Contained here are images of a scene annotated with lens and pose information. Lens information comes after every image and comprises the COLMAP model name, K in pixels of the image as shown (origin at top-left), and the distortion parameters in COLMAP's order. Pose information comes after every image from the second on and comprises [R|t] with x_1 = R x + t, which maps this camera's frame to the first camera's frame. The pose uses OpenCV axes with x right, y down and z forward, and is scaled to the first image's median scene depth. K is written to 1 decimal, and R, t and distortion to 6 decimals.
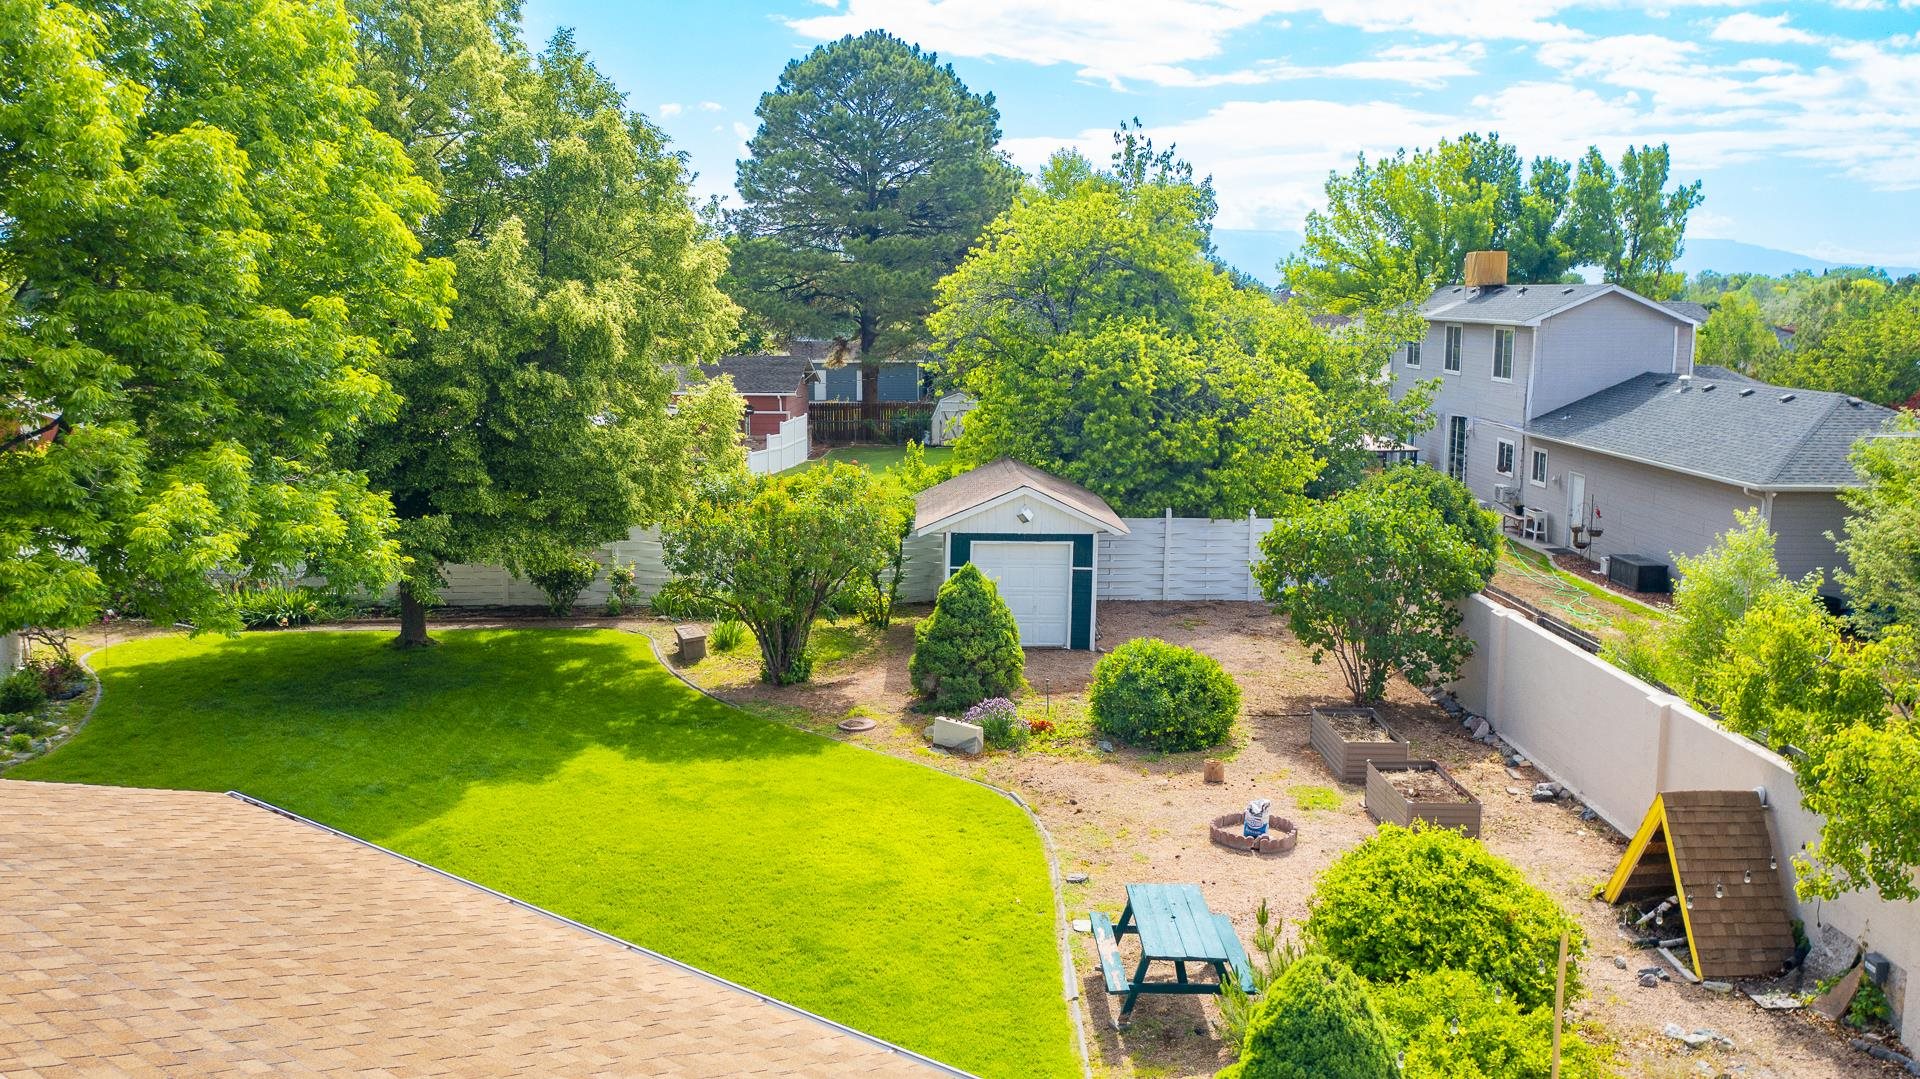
lens RADIAL K [[1533.1, 0, 953.0], [0, 1533.1, 536.8], [0, 0, 1]] dist [-0.009755, 0.000327]
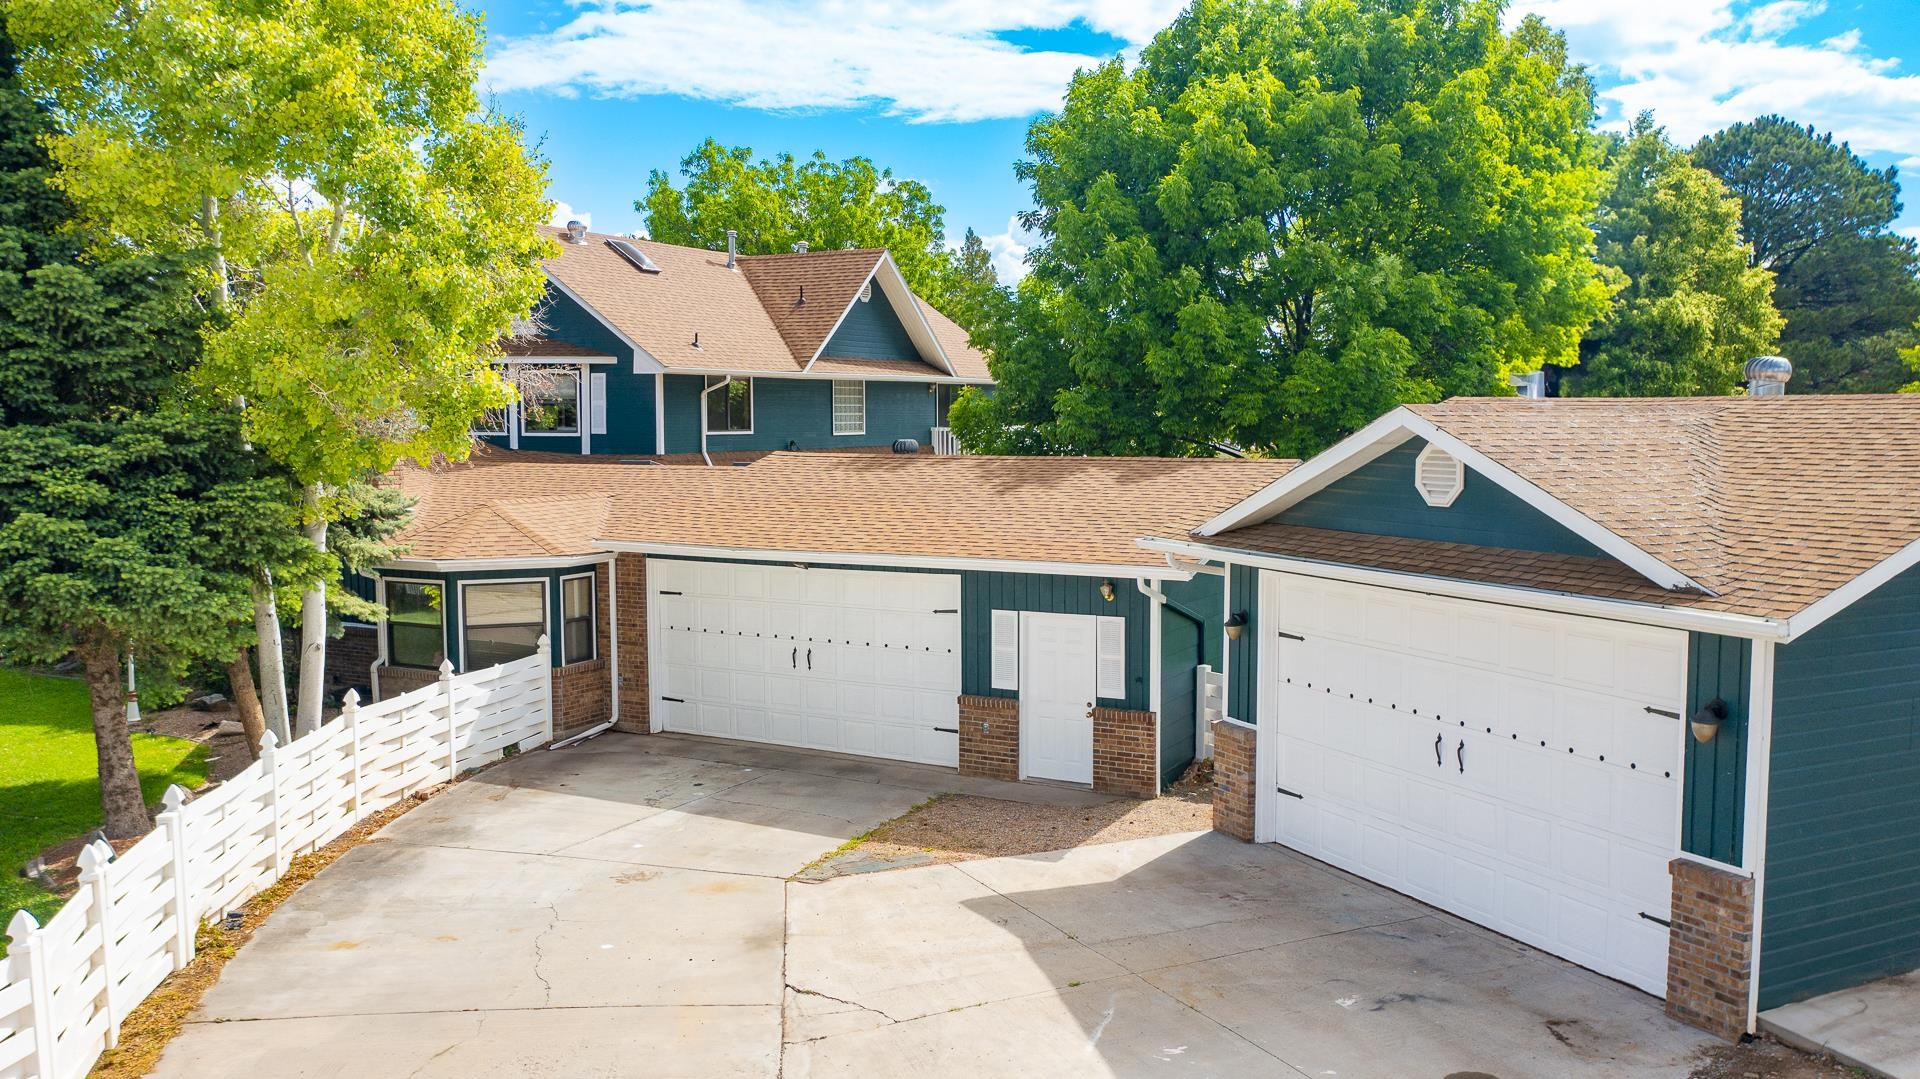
lens RADIAL K [[1533.1, 0, 958.1], [0, 1533.1, 523.2], [0, 0, 1]] dist [-0.009755, 0.000327]
pose [[0.894003, 0.024336, -0.447399, -0.196892], [-0.063998, 0.995221, -0.073747, 0.161585], [0.443466, 0.094562, 0.891289, -0.415388]]
